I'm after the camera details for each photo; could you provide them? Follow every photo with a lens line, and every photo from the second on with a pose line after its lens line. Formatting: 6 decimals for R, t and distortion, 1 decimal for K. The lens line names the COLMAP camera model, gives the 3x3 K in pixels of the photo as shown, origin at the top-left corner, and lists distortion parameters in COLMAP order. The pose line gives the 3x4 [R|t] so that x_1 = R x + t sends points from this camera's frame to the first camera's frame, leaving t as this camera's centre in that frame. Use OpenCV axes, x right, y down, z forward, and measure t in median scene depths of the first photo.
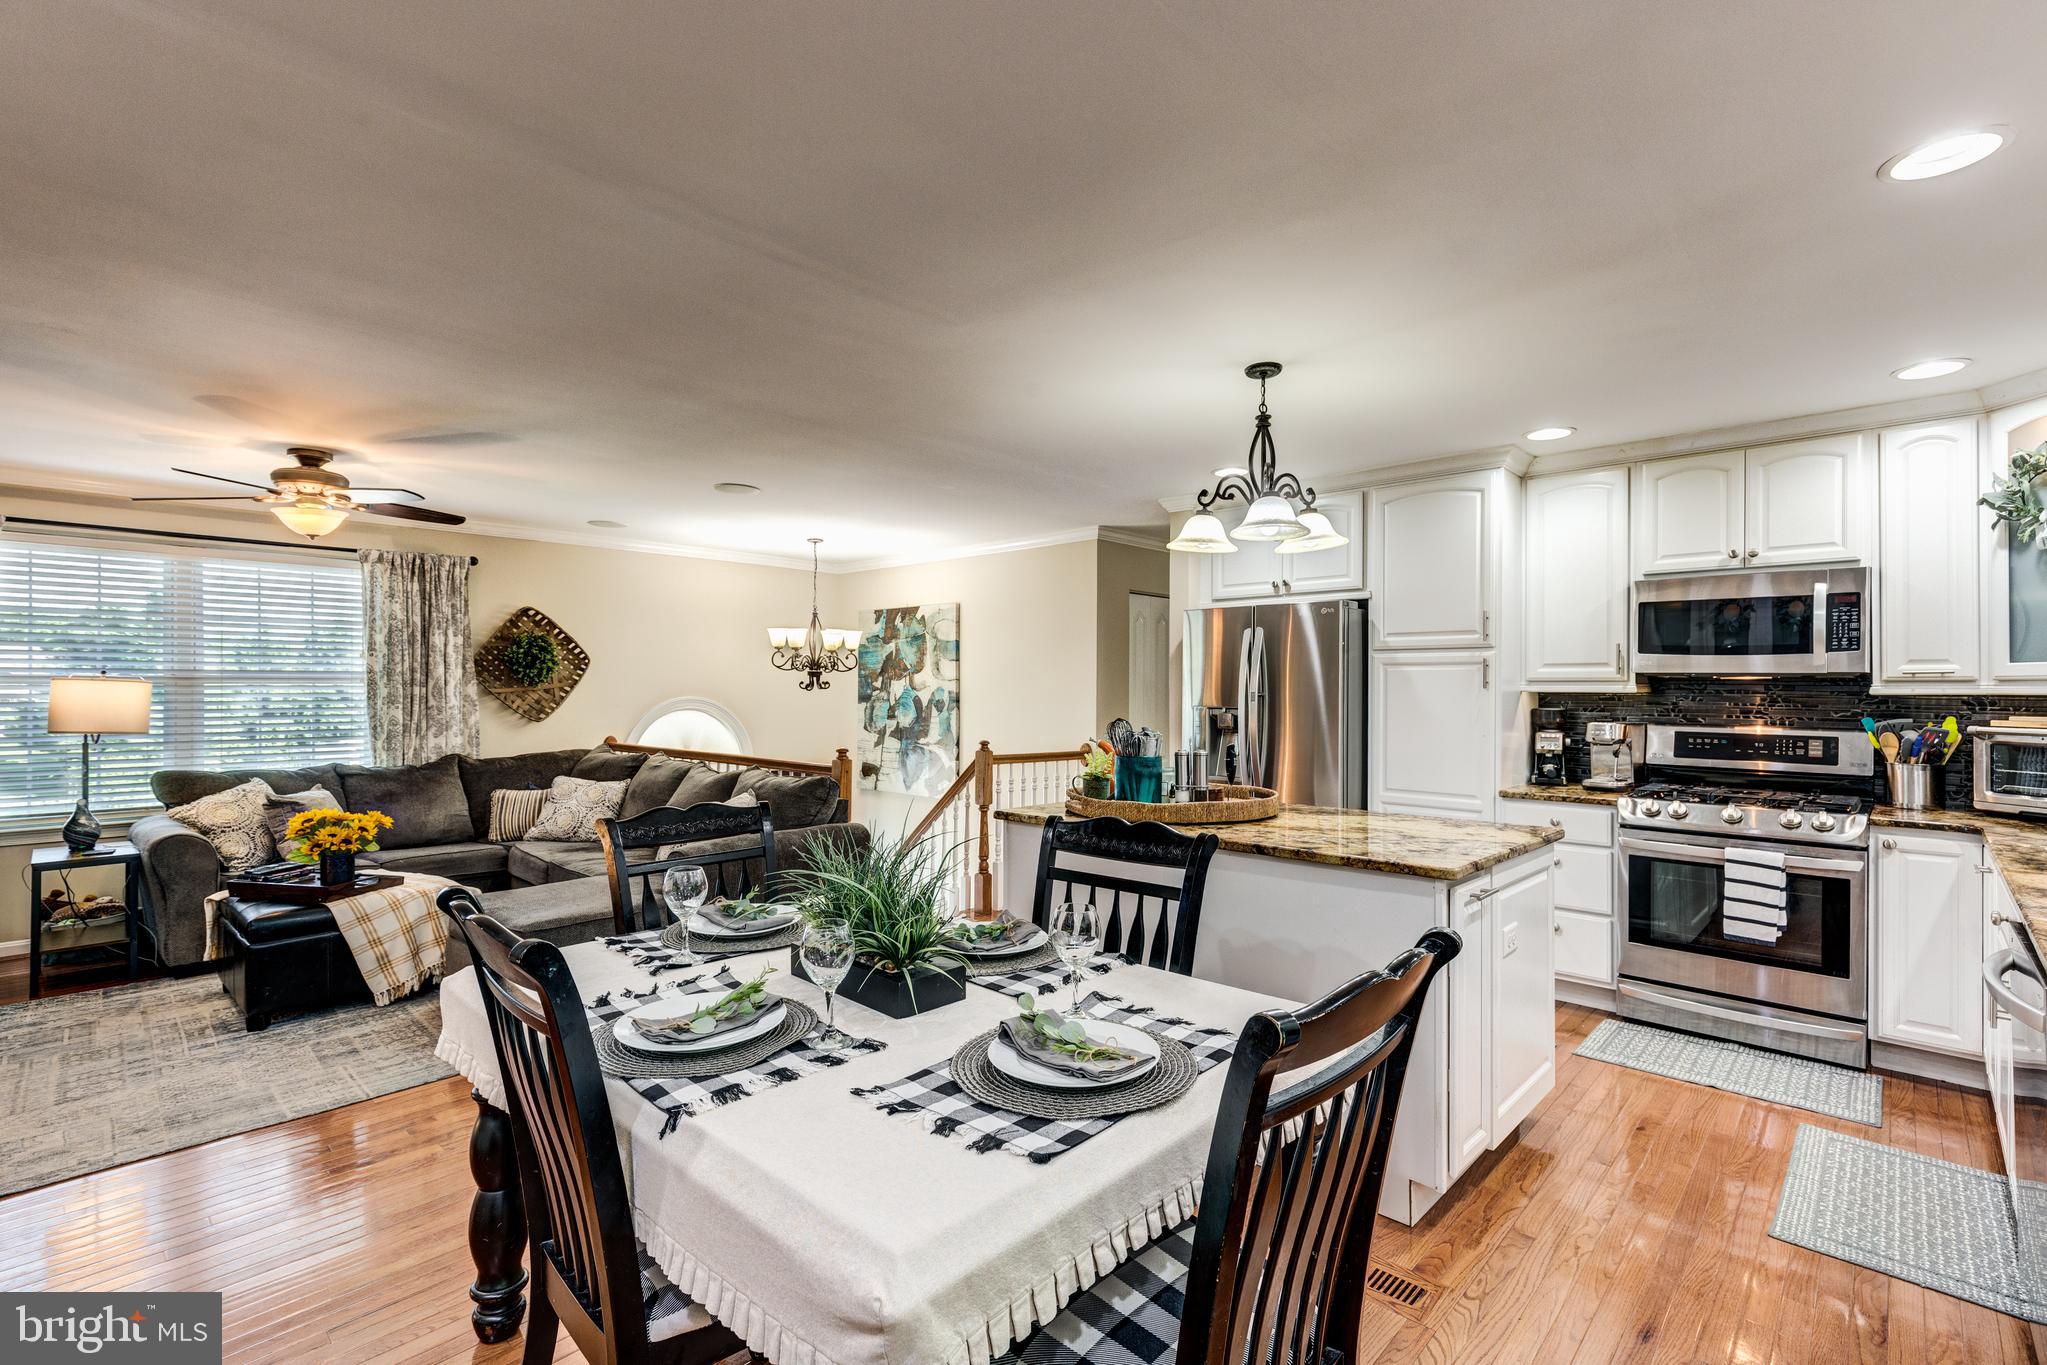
lens RADIAL K [[951.1, 0, 1023.5], [0, 951.1, 682.5], [0, 0, 1]] dist [0.003027, -0.000850]
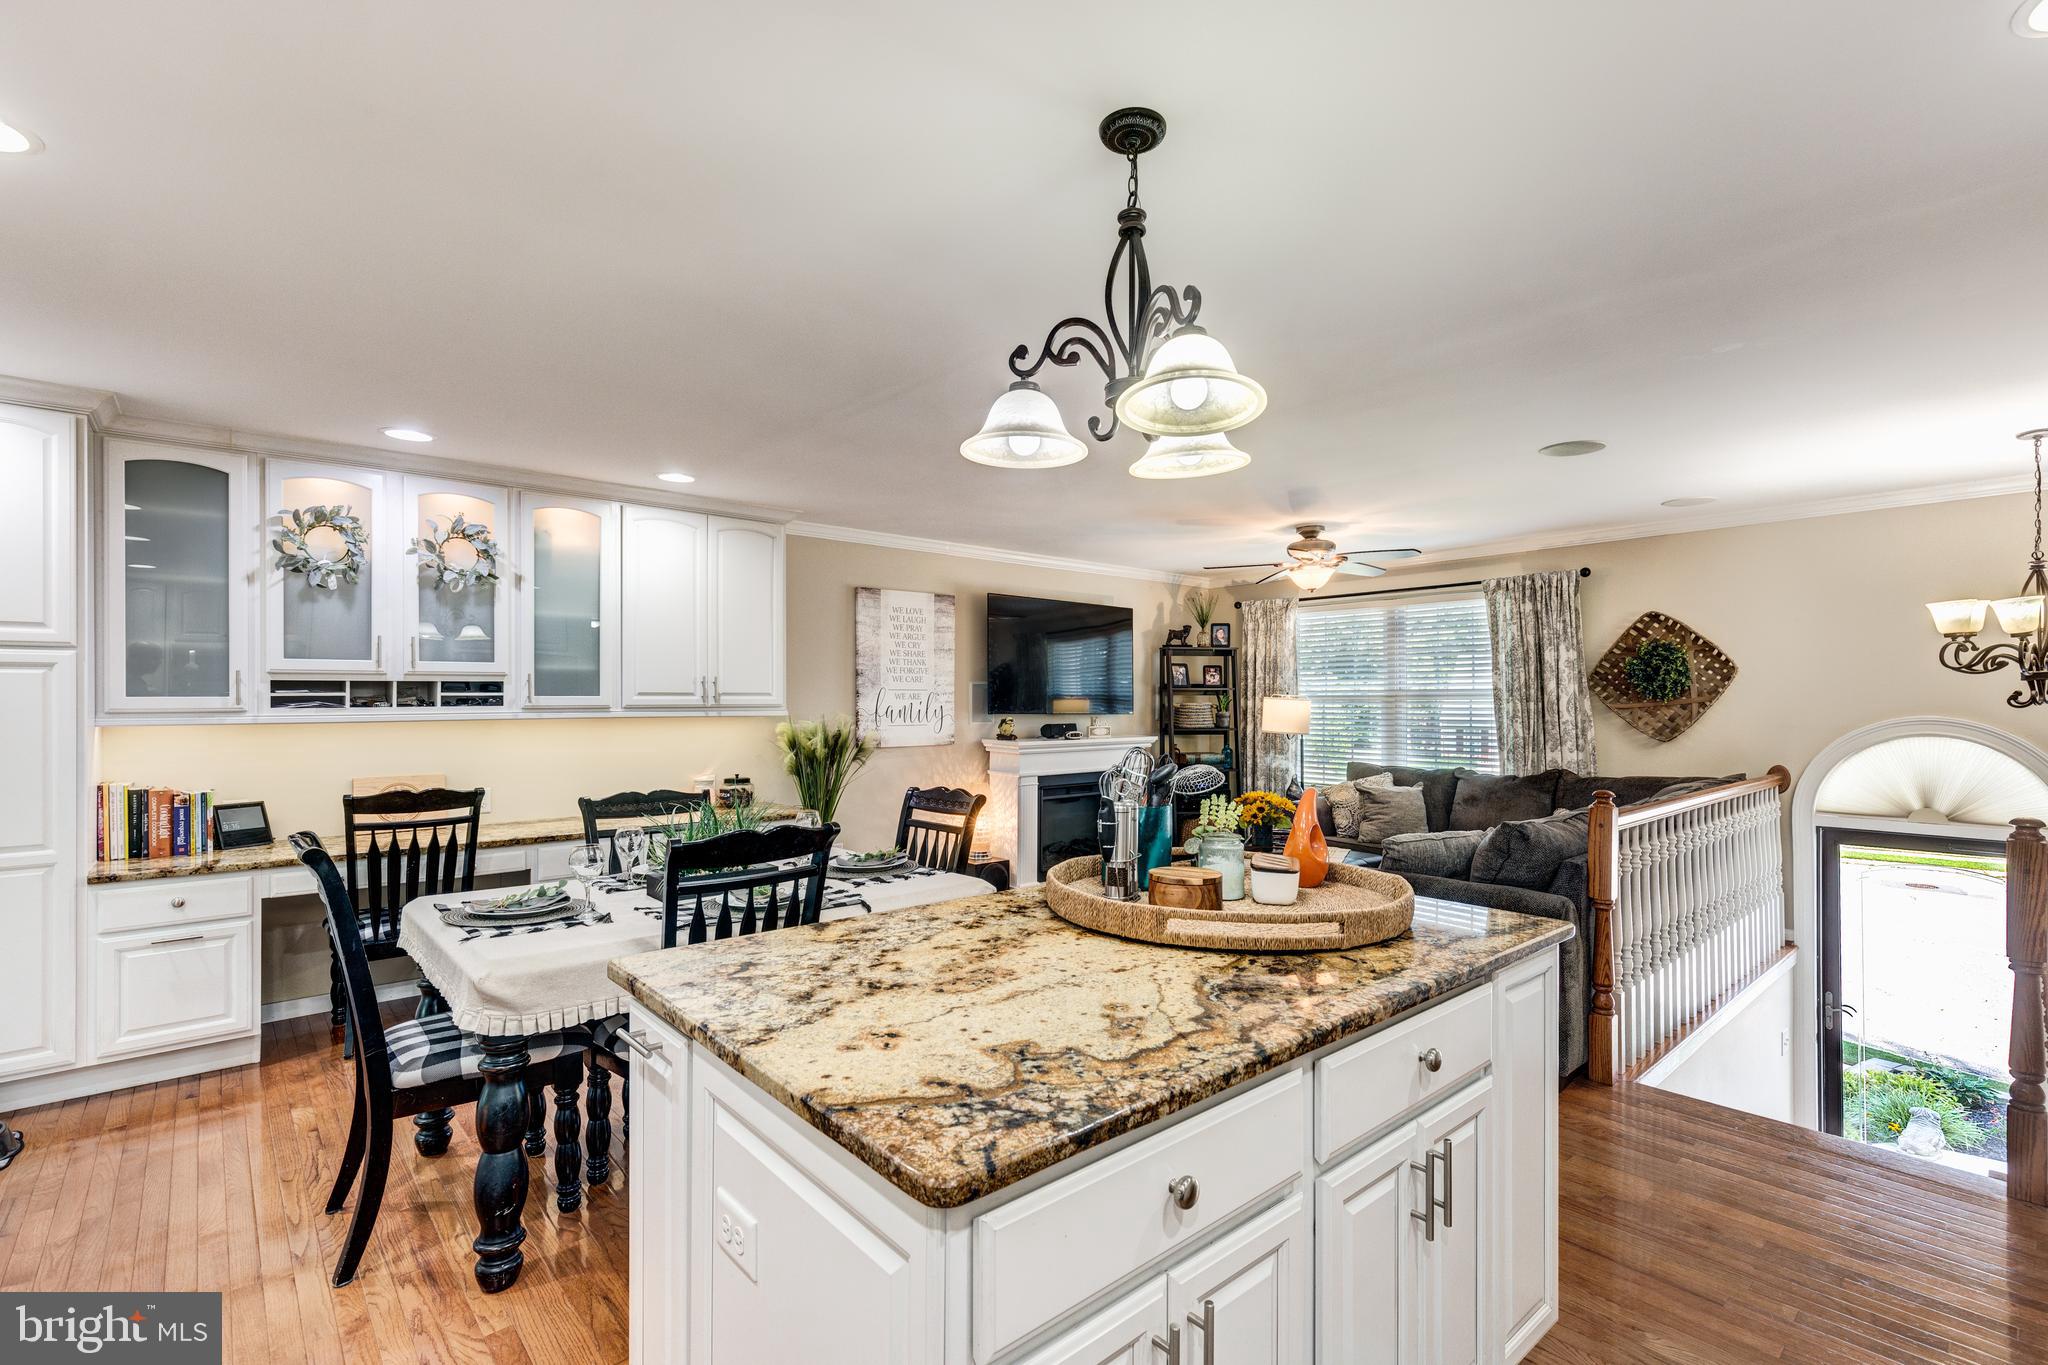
lens RADIAL K [[915.1, 0, 1015.5], [0, 915.1, 694.0], [0, 0, 1]] dist [-0.004185, 0.000082]
pose [[-0.109227, -0.009917, -0.993967, 0.554304], [0.006476, 0.999922, -0.010688, 0.003738], [0.993996, -0.007604, -0.109154, 0.701918]]
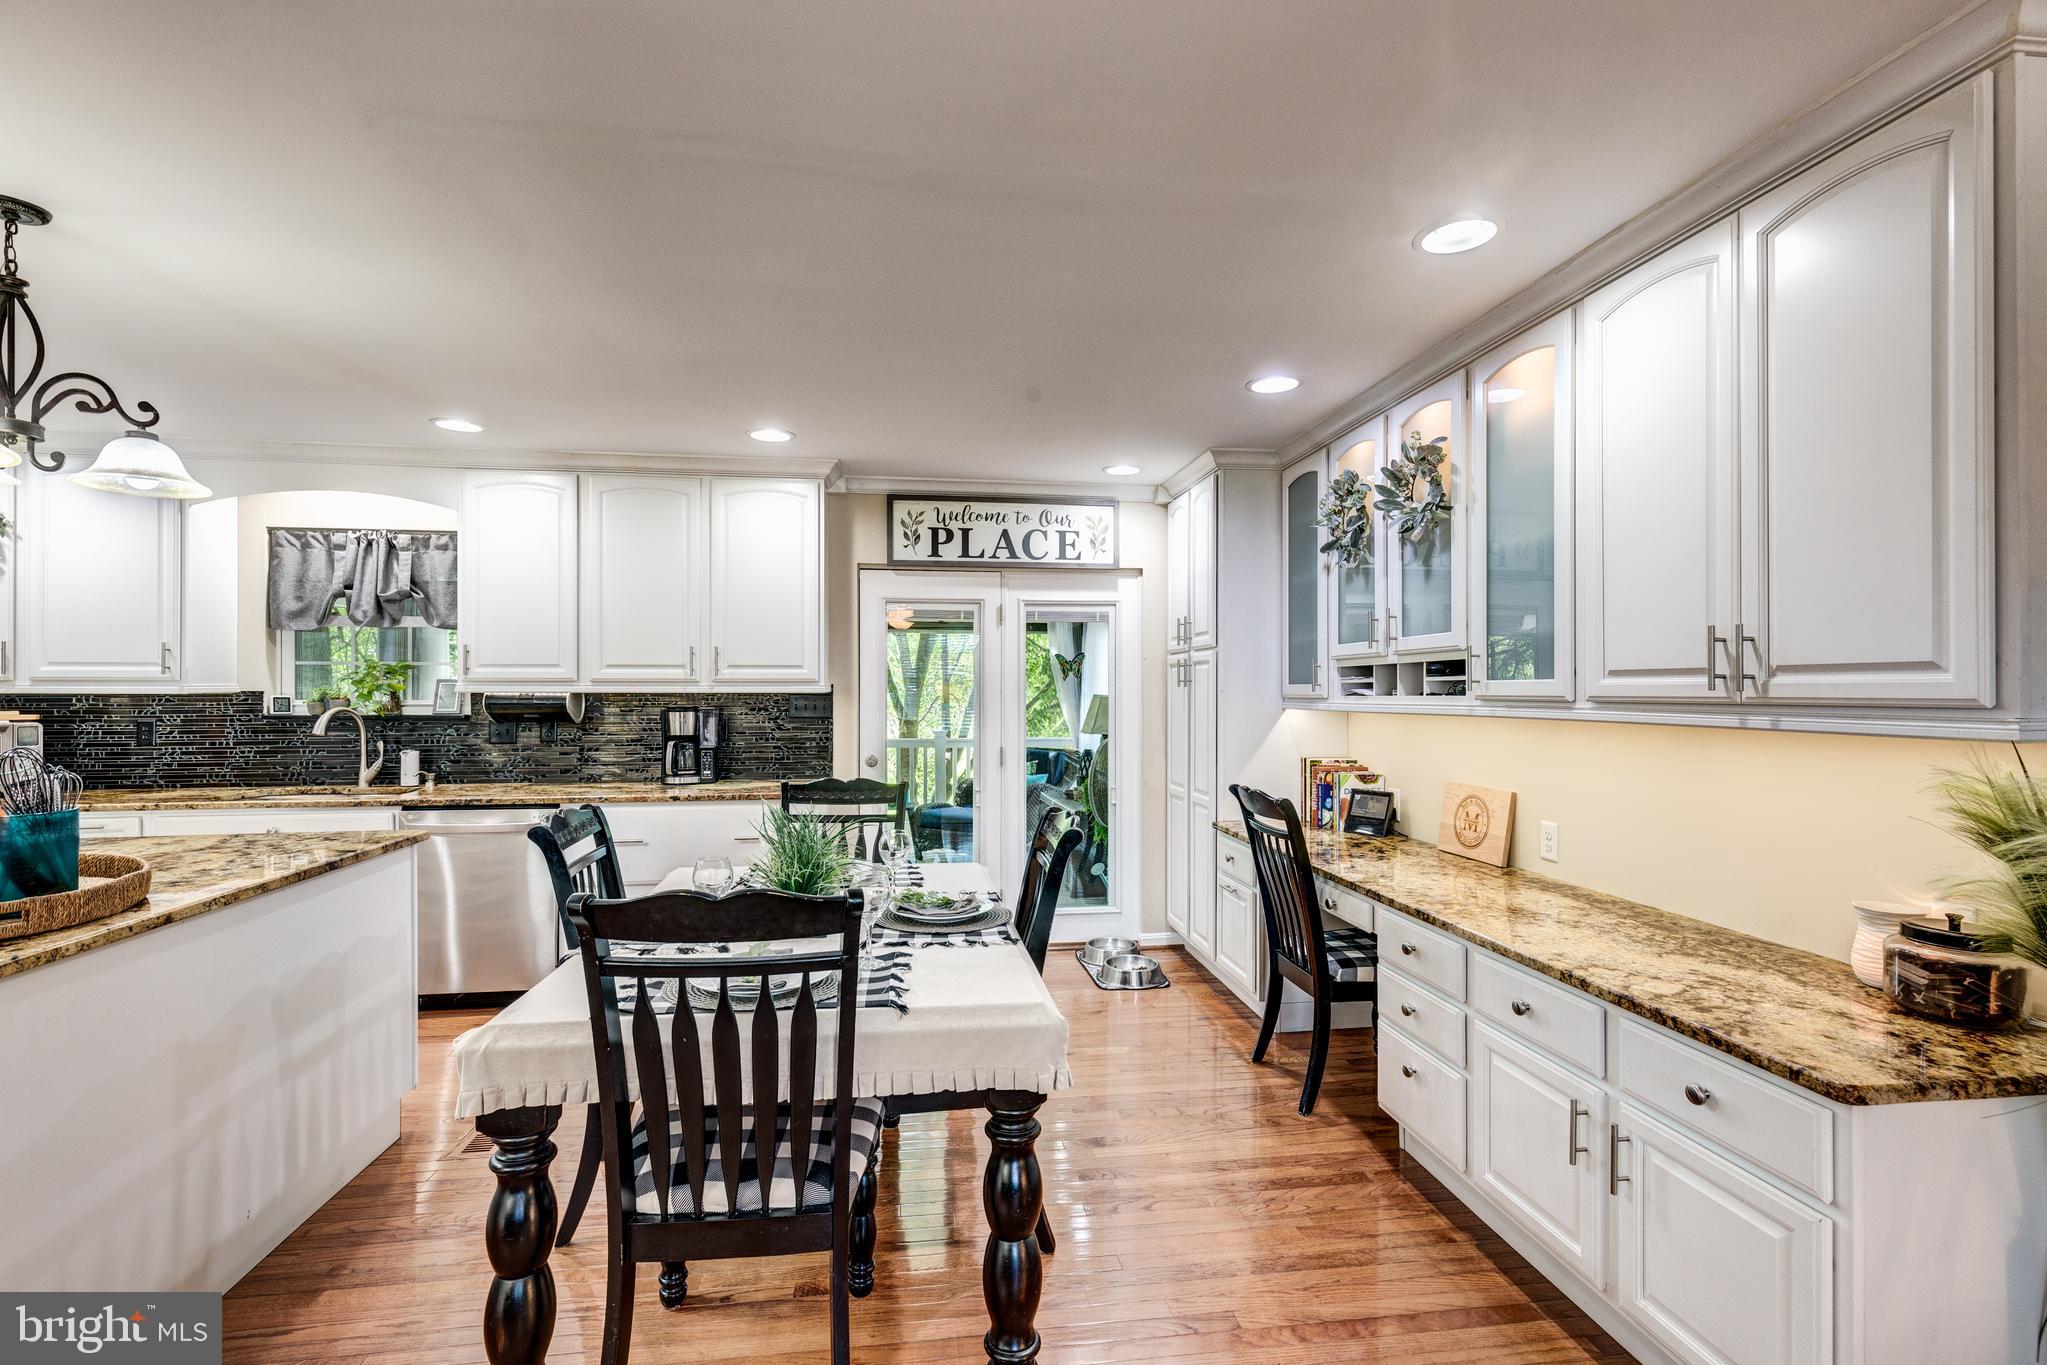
lens RADIAL K [[914.1, 0, 1026.7], [0, 914.1, 685.2], [0, 0, 1]] dist [0.004201, 0.000143]
pose [[-0.784147, -0.001162, 0.620574, -0.501796], [-0.006351, 0.999961, -0.006154, 0.001371], [-0.620542, -0.008767, -0.784124, 0.754558]]
